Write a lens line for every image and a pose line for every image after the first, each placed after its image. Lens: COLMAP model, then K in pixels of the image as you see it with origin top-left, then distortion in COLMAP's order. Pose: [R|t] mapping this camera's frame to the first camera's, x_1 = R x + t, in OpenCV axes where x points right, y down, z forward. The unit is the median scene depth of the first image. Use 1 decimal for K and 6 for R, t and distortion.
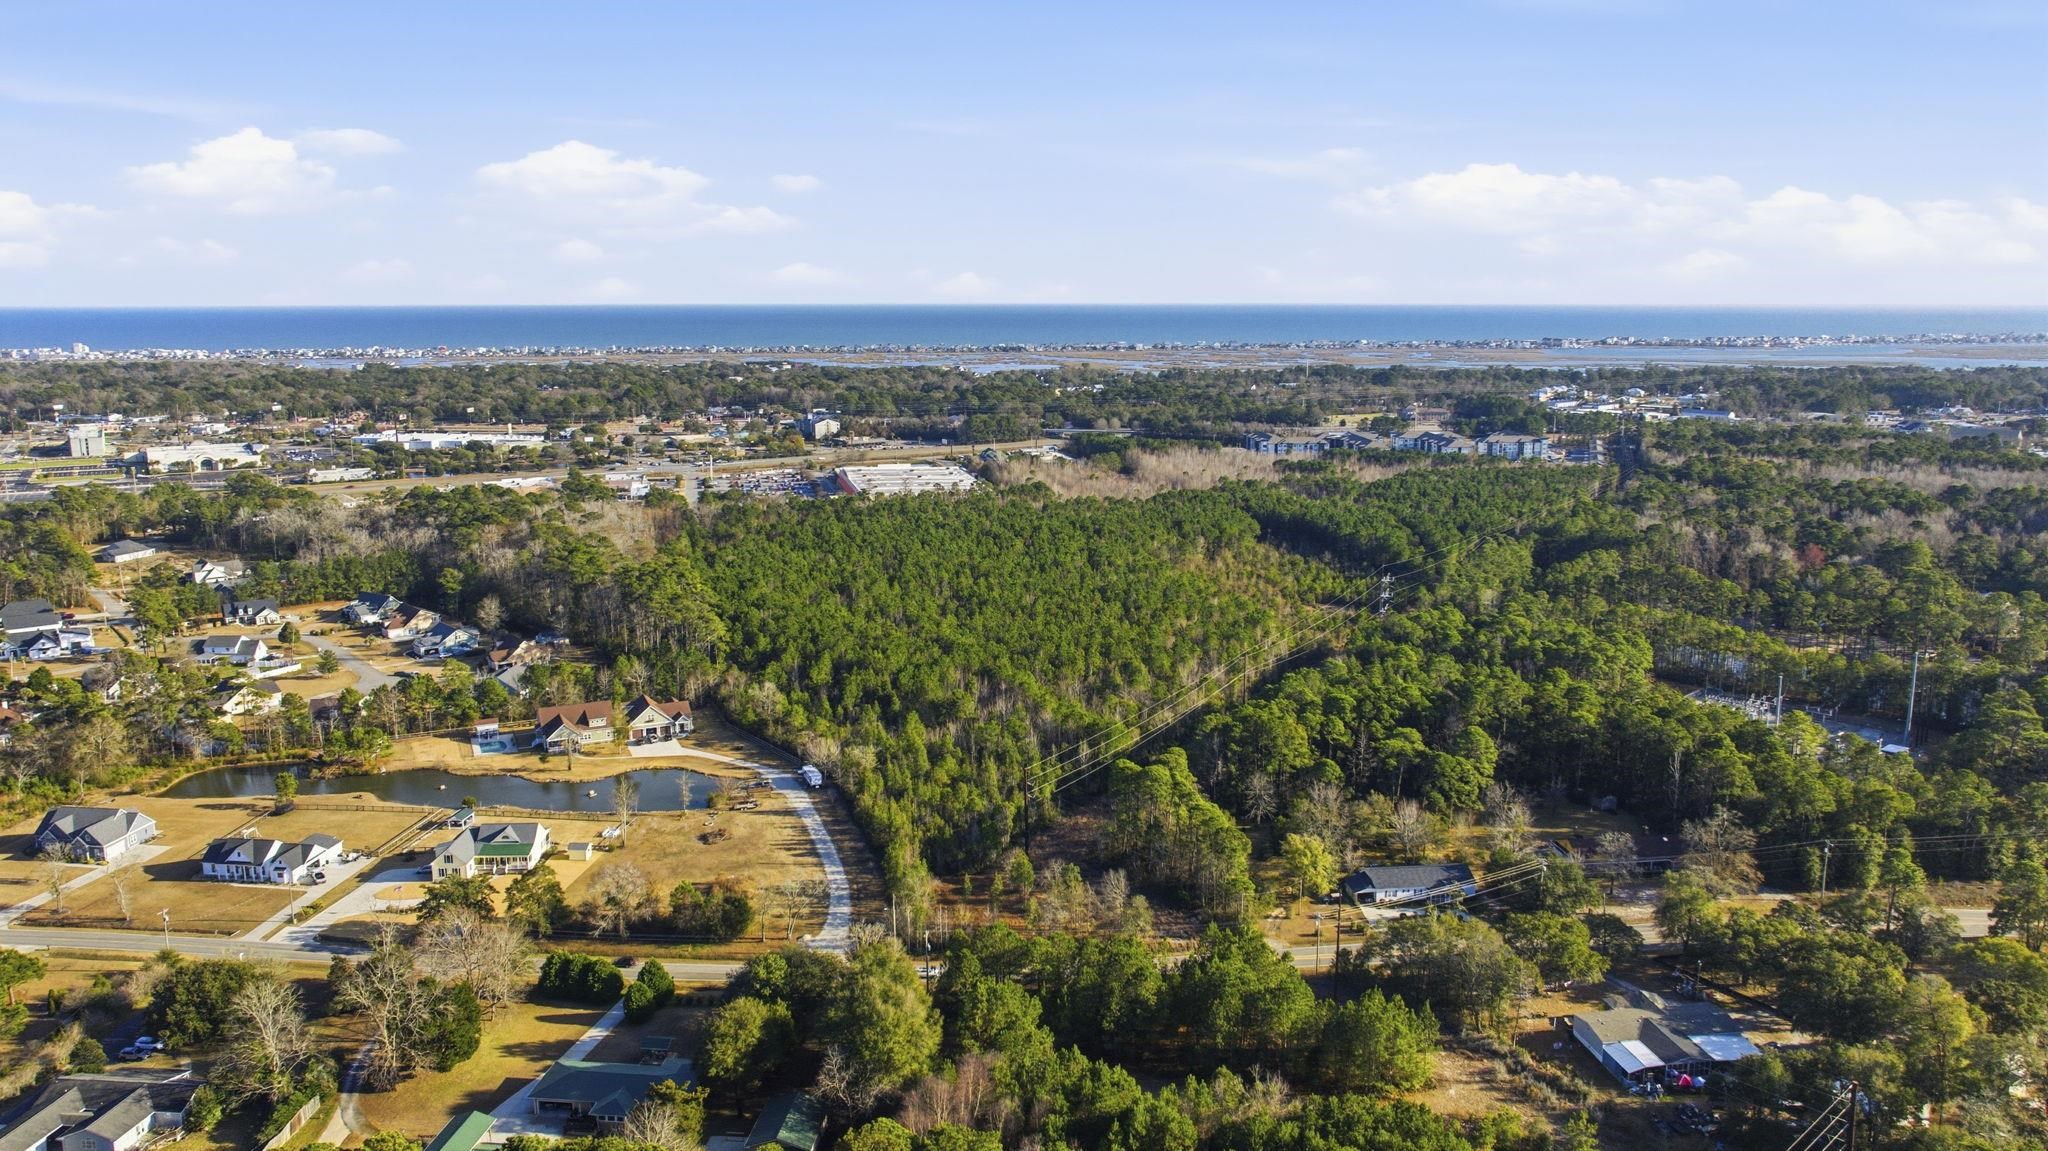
lens RADIAL K [[1426.8, 0, 1024.0], [0, 1426.8, 575.5], [0, 0, 1]] dist [-0.000449, -0.022470]
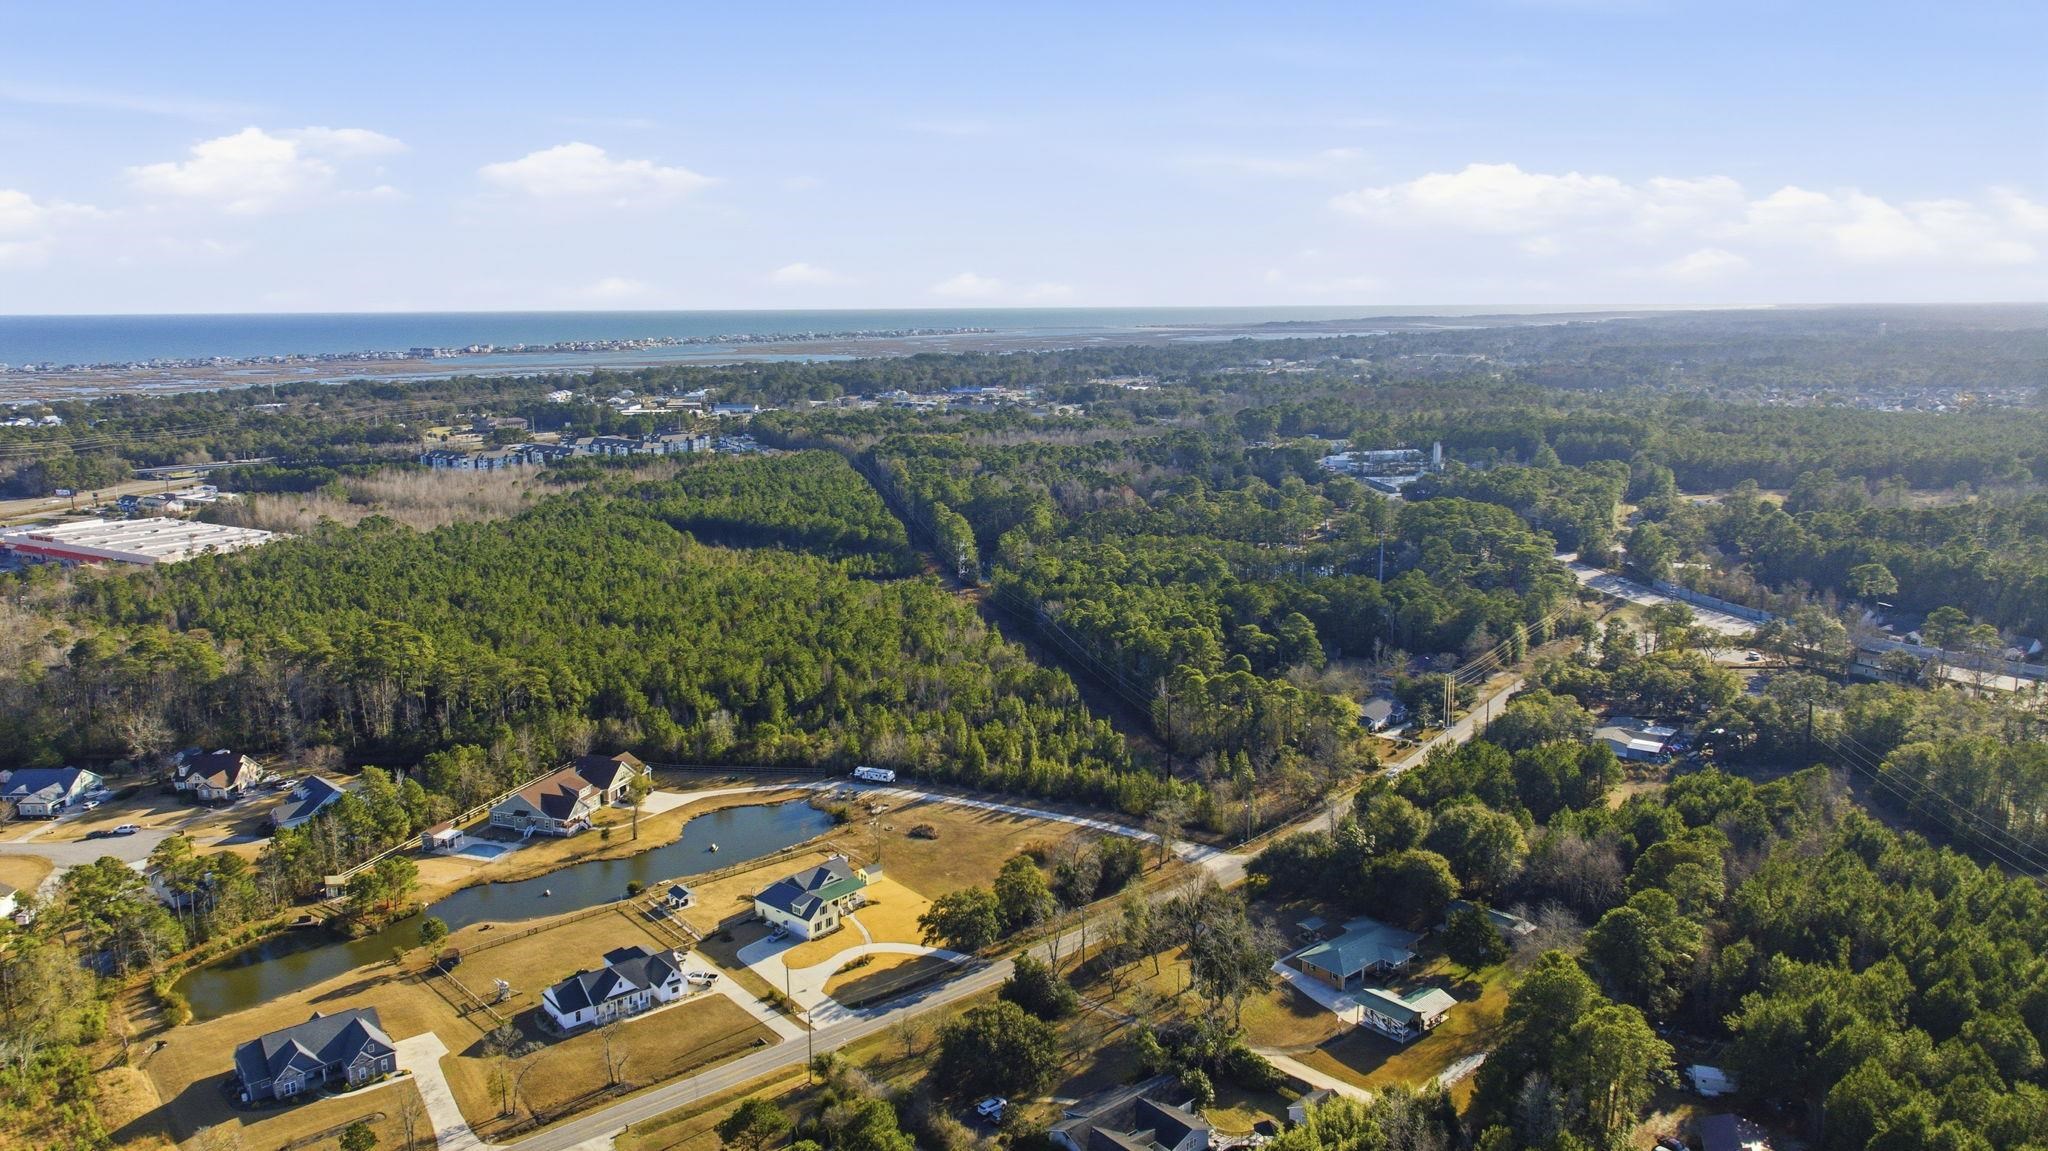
lens RADIAL K [[1426.8, 0, 1024.0], [0, 1426.8, 575.5], [0, 0, 1]] dist [-0.000449, -0.022470]
pose [[0.679179, -0.138284, 0.720828, -0.712317], [0.142599, 0.988239, 0.055225, -0.038343], [-0.719987, 0.065282, 0.690910, 0.179807]]
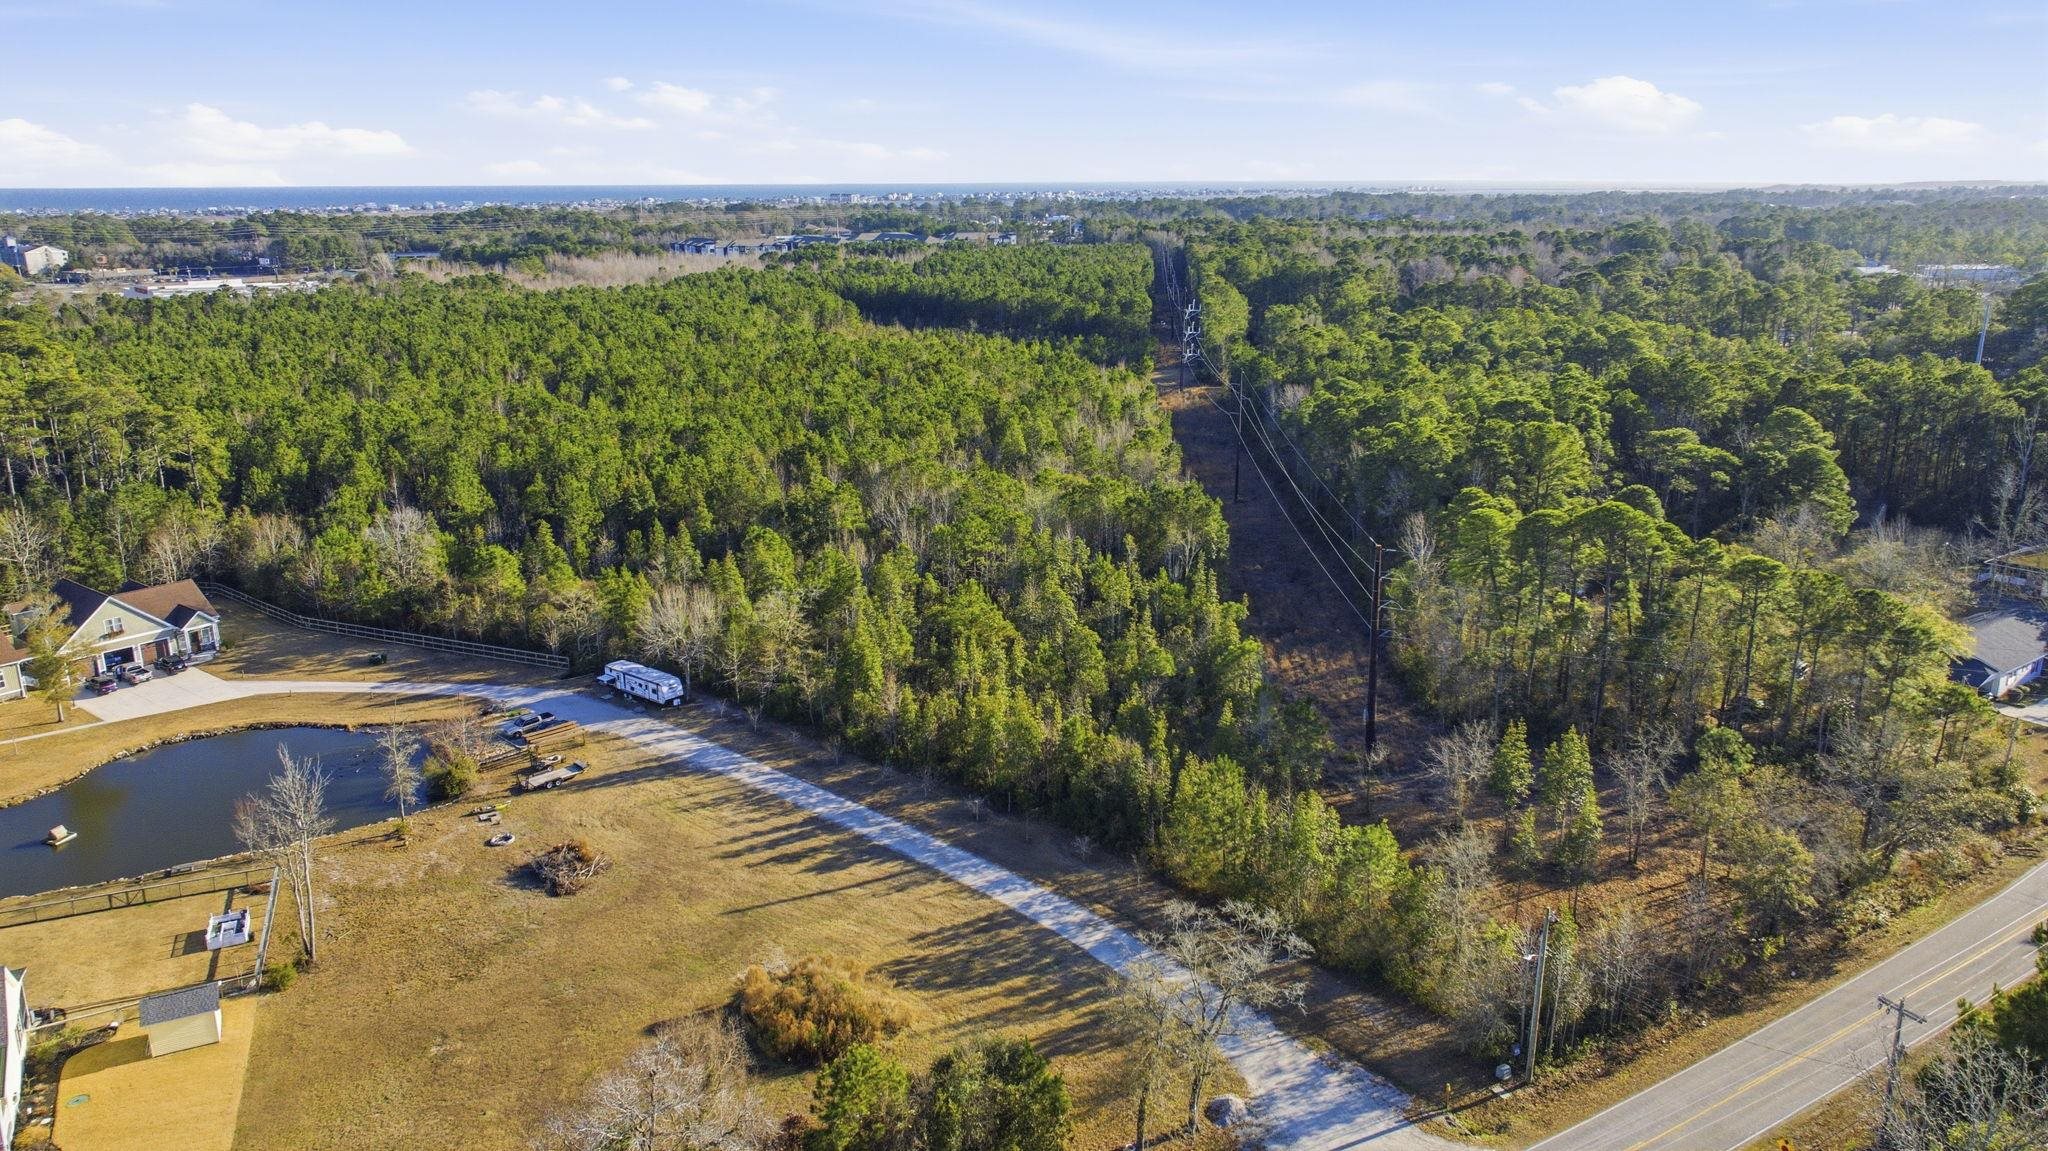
lens RADIAL K [[1426.8, 0, 1024.0], [0, 1426.8, 575.5], [0, 0, 1]] dist [-0.000449, -0.022470]
pose [[0.869339, -0.133717, 0.475783, -0.223273], [0.095909, 0.990046, 0.103007, 0.067173], [-0.484821, -0.043916, 0.873510, 0.507107]]
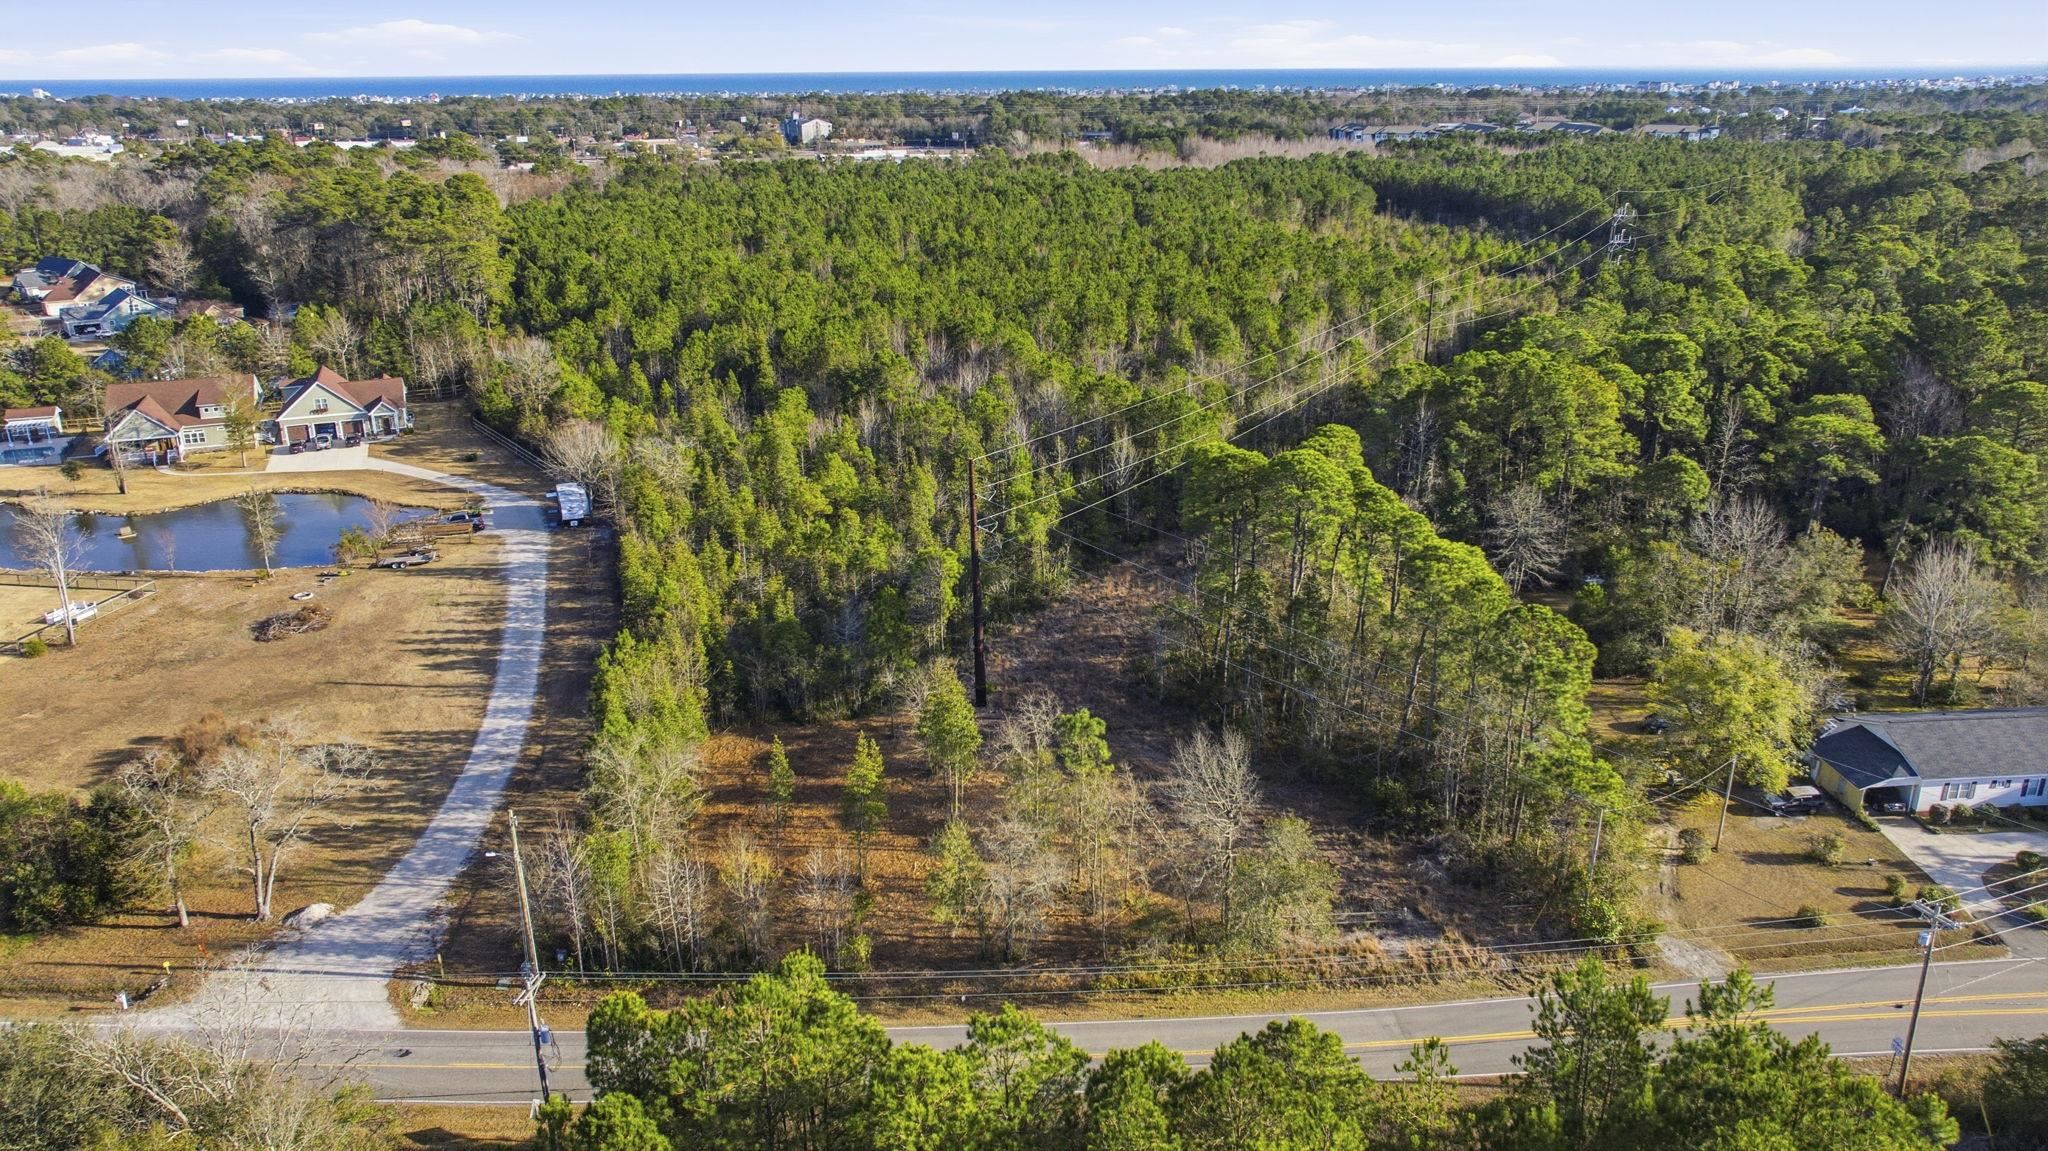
lens RADIAL K [[1432.7, 0, 1024.0], [0, 1432.7, 575.5], [0, 0, 1]] dist [-0.029810, 0.037939]
pose [[0.999552, 0.004766, -0.029537, 0.020429], [-0.000299, 0.988775, 0.149412, 0.081772], [0.029918, -0.149336, 0.988334, 0.457770]]
